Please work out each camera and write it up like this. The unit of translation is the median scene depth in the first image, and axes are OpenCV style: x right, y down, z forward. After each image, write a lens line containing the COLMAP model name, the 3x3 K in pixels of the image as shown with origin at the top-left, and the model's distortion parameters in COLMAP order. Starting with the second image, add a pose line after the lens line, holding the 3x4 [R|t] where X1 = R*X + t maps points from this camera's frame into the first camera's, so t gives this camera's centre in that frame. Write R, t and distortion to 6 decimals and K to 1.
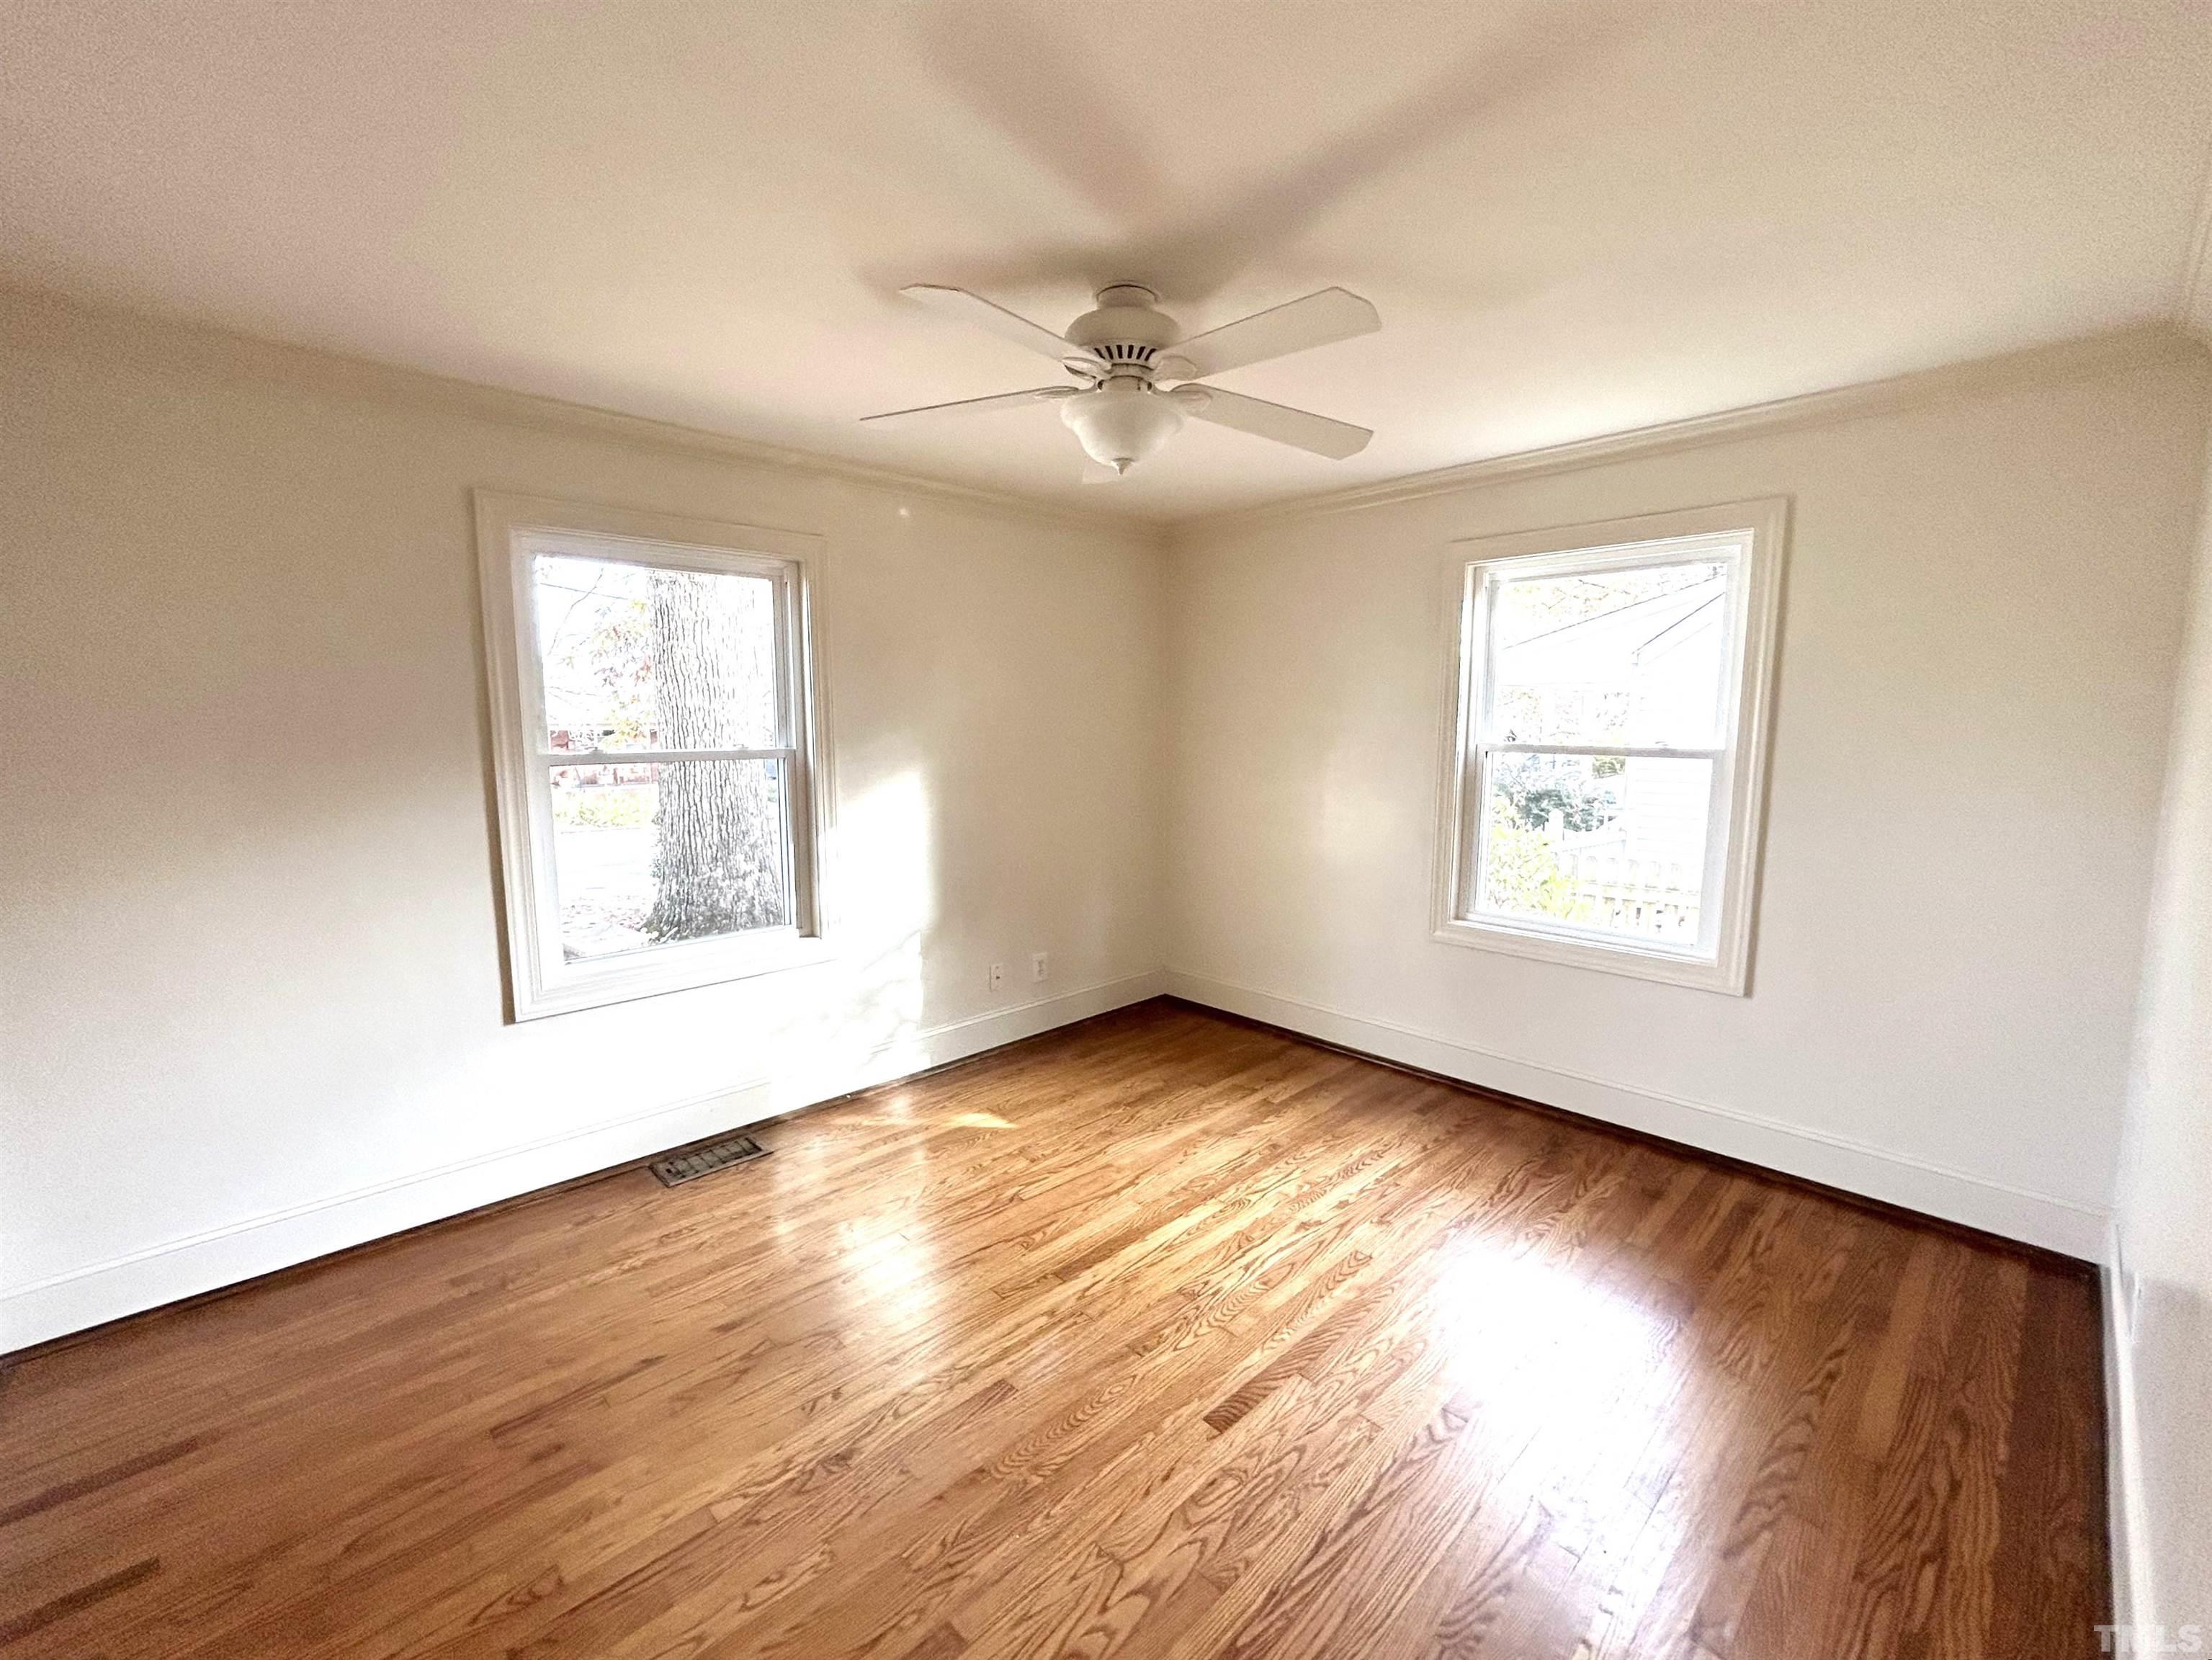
lens RADIAL K [[895.7, 0, 1098.7], [0, 895.7, 824.8], [0, 0, 1]] dist [-0.001707, -0.000729]
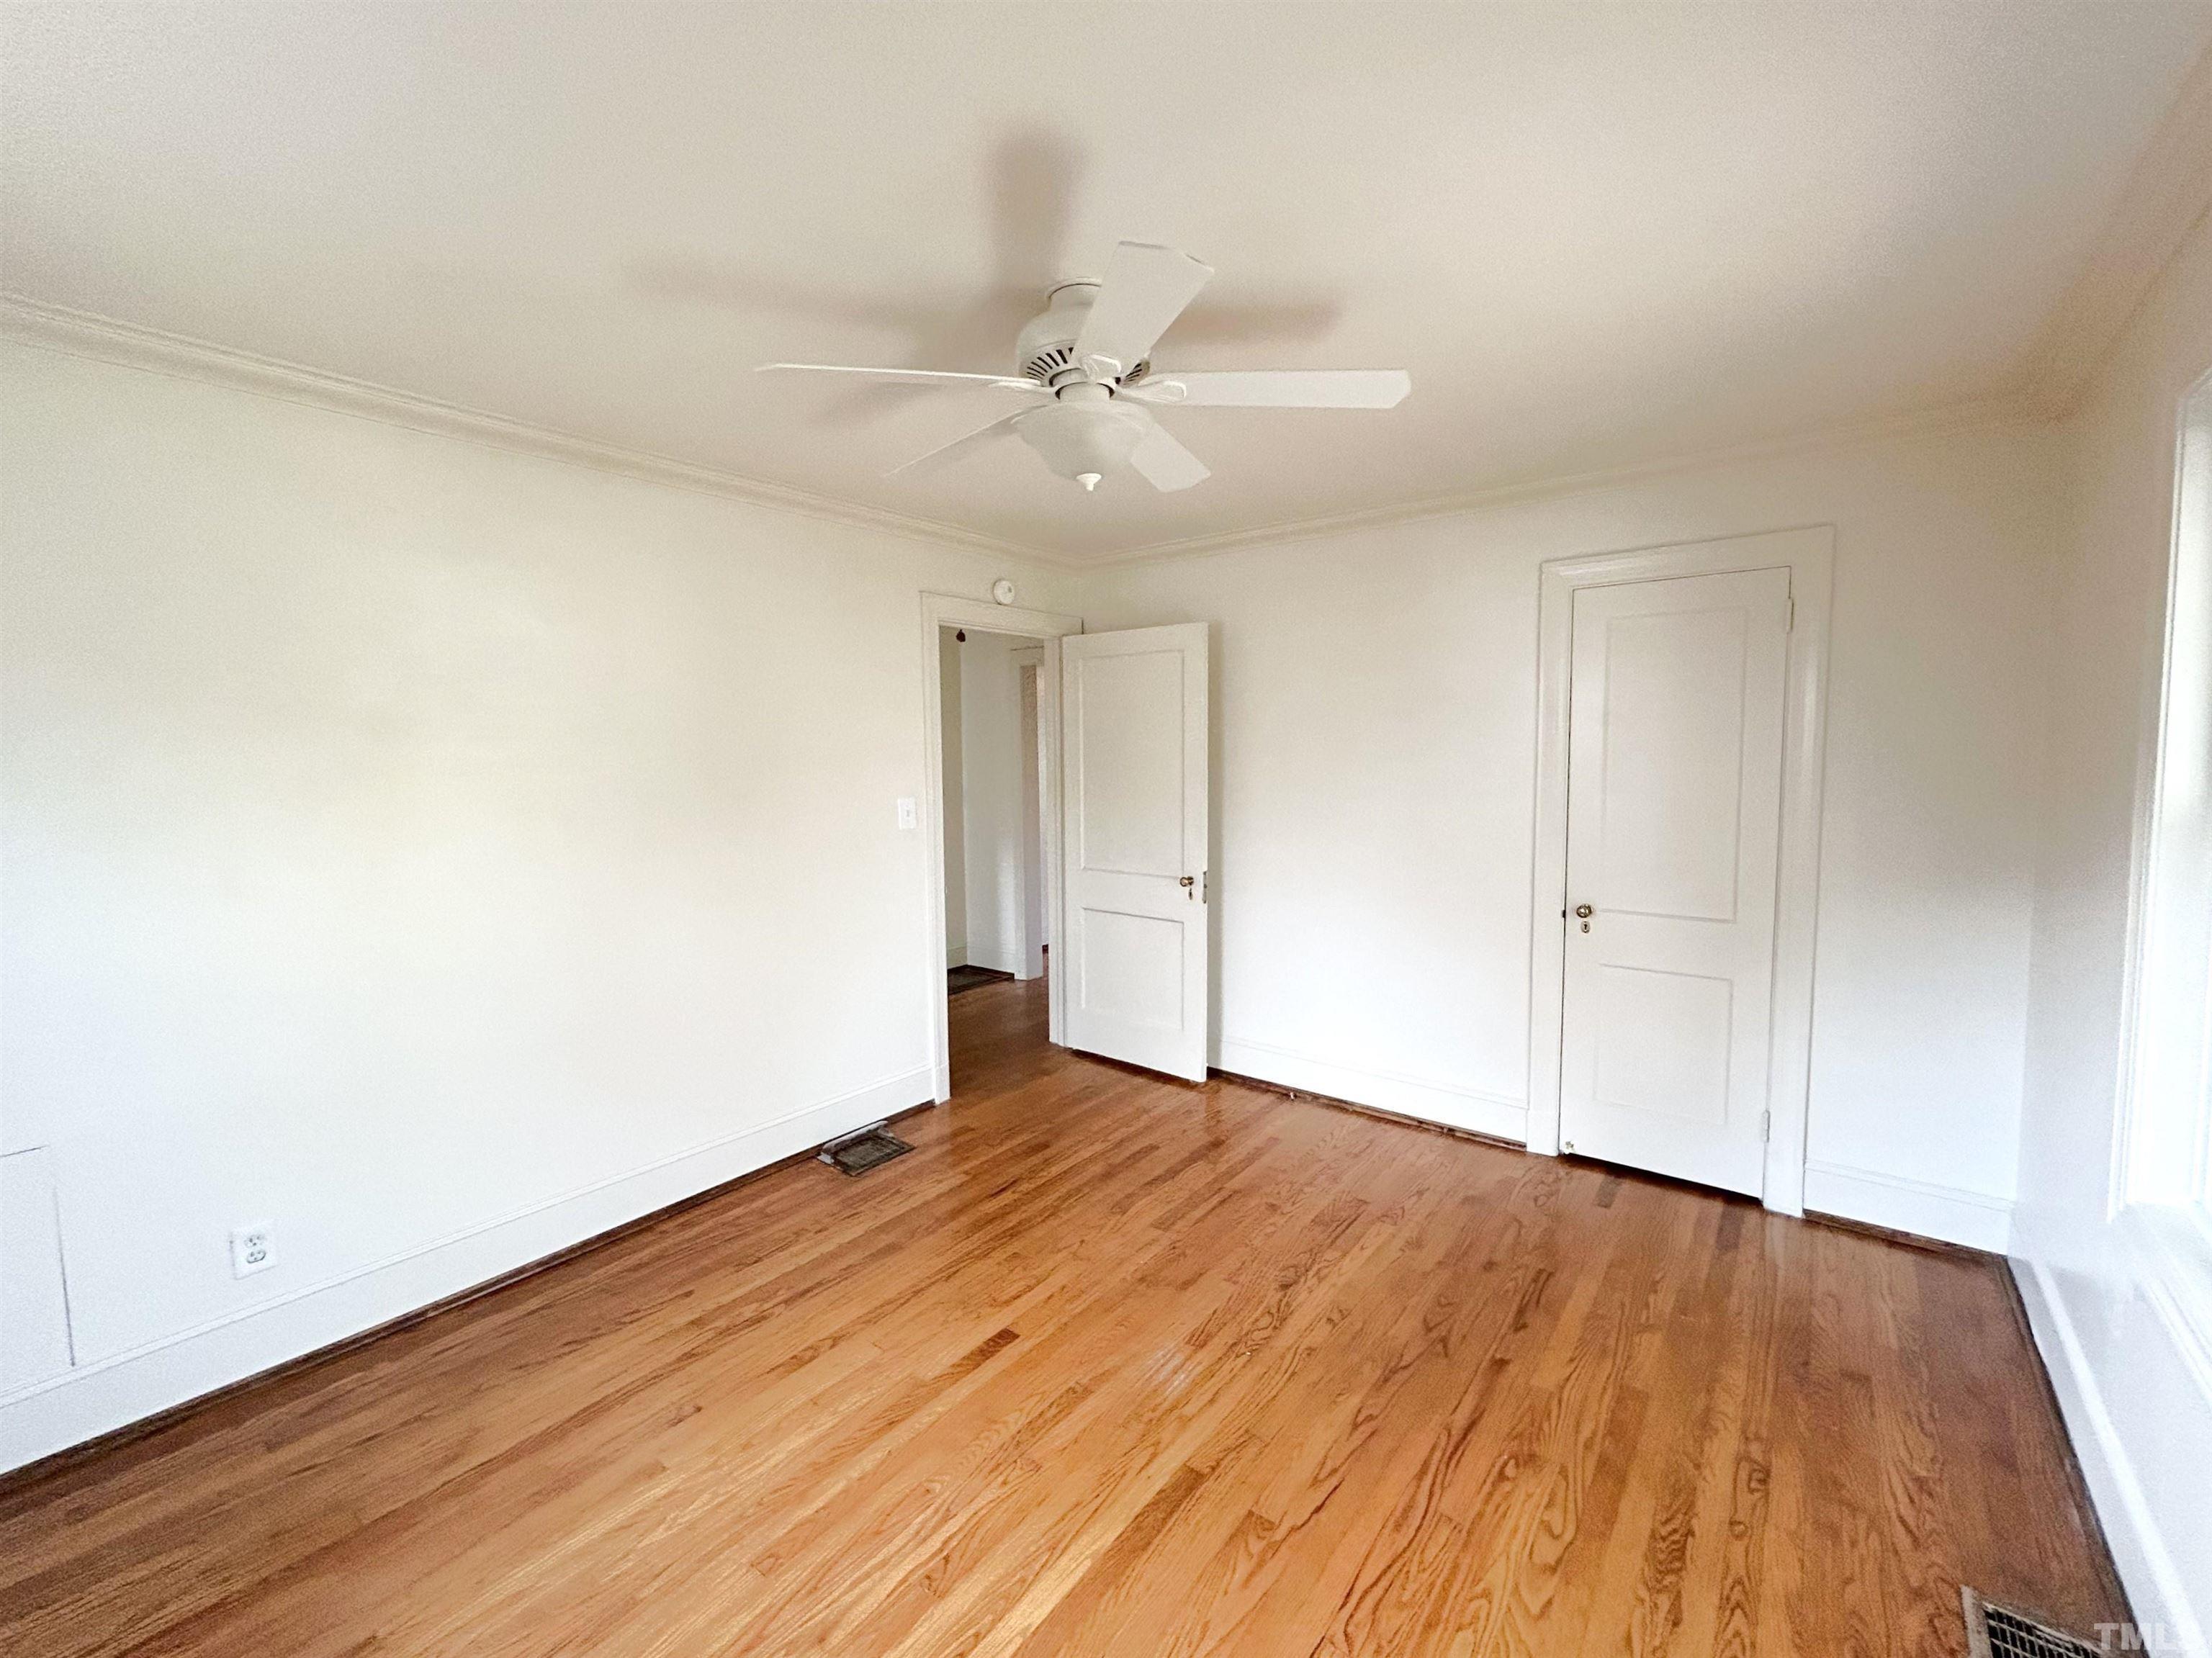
lens RADIAL K [[895.5, 0, 1098.7], [0, 895.5, 823.8], [0, 0, 1]] dist [-0.001707, -0.000729]
pose [[-0.989014, 0.026547, -0.145420, 0.145825], [-0.003452, 0.979327, 0.202253, -0.214634], [0.147783, 0.200533, -0.968476, 1.757330]]
